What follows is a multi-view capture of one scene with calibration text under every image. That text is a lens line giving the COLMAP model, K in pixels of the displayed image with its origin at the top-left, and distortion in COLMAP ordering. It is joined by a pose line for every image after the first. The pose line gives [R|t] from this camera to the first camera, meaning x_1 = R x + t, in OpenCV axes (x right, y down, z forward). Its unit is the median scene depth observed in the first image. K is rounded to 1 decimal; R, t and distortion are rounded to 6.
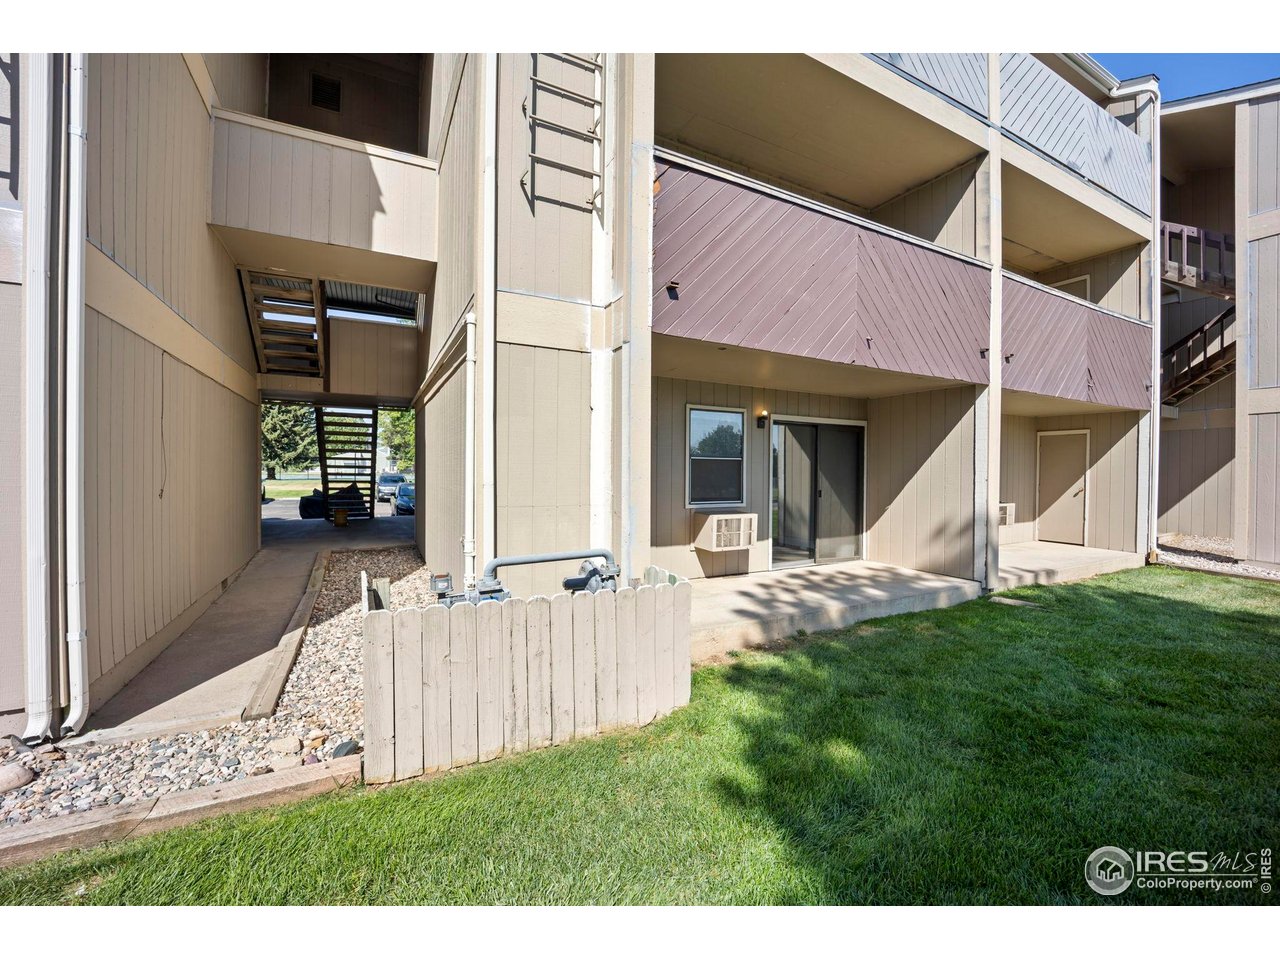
lens RADIAL K [[522.8, 0, 646.8], [0, 522.8, 476.0], [0, 0, 1]] dist [-0.023963, 0.000119]
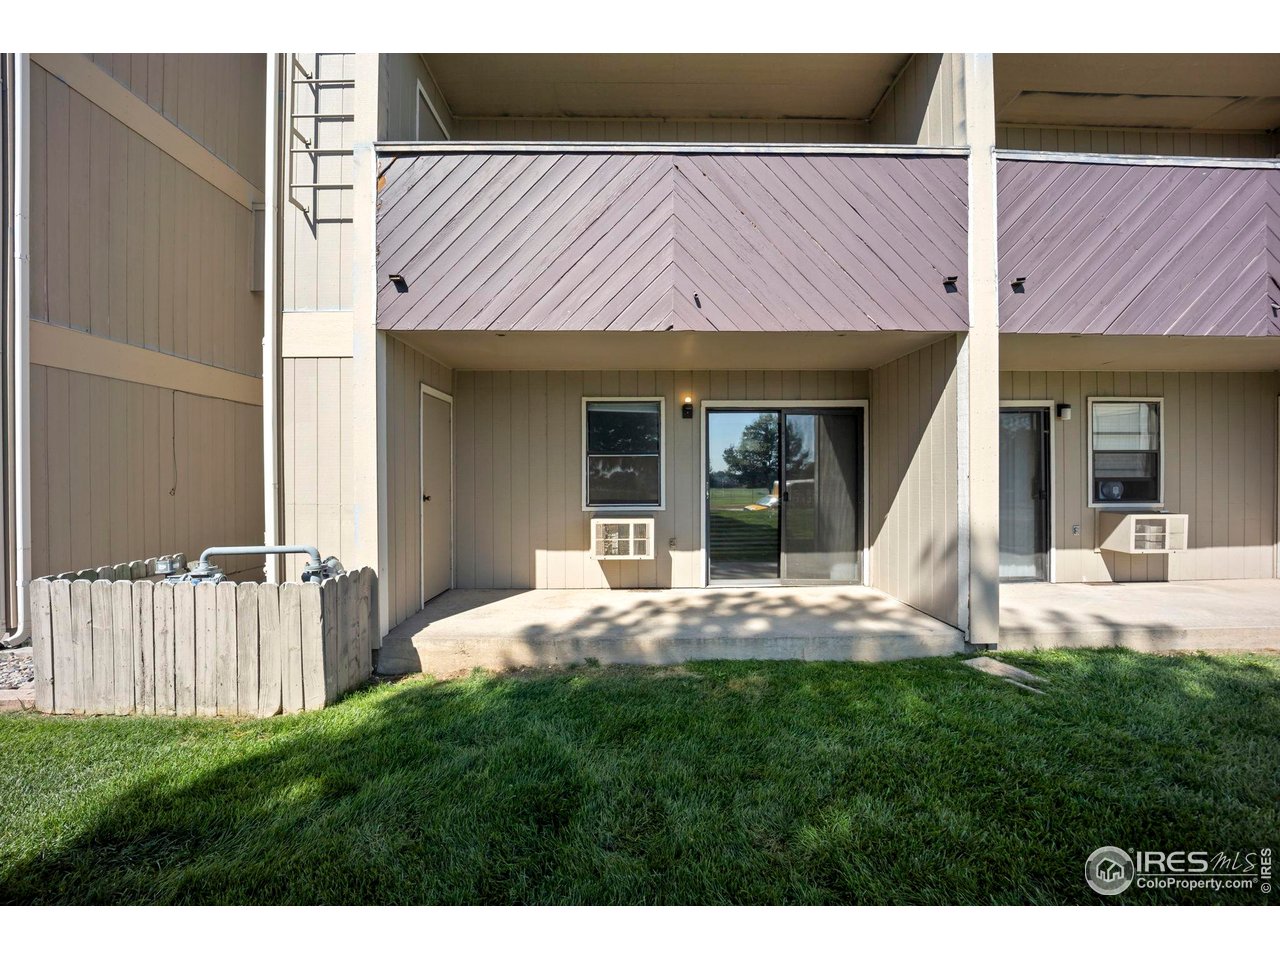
lens RADIAL K [[522.8, 0, 646.8], [0, 522.8, 476.0], [0, 0, 1]] dist [-0.023963, 0.000119]
pose [[0.891669, -0.010394, -0.452568, 0.596269], [0.007948, 0.999942, -0.007305, 0.008485], [0.452617, 0.002917, 0.891700, 0.233675]]
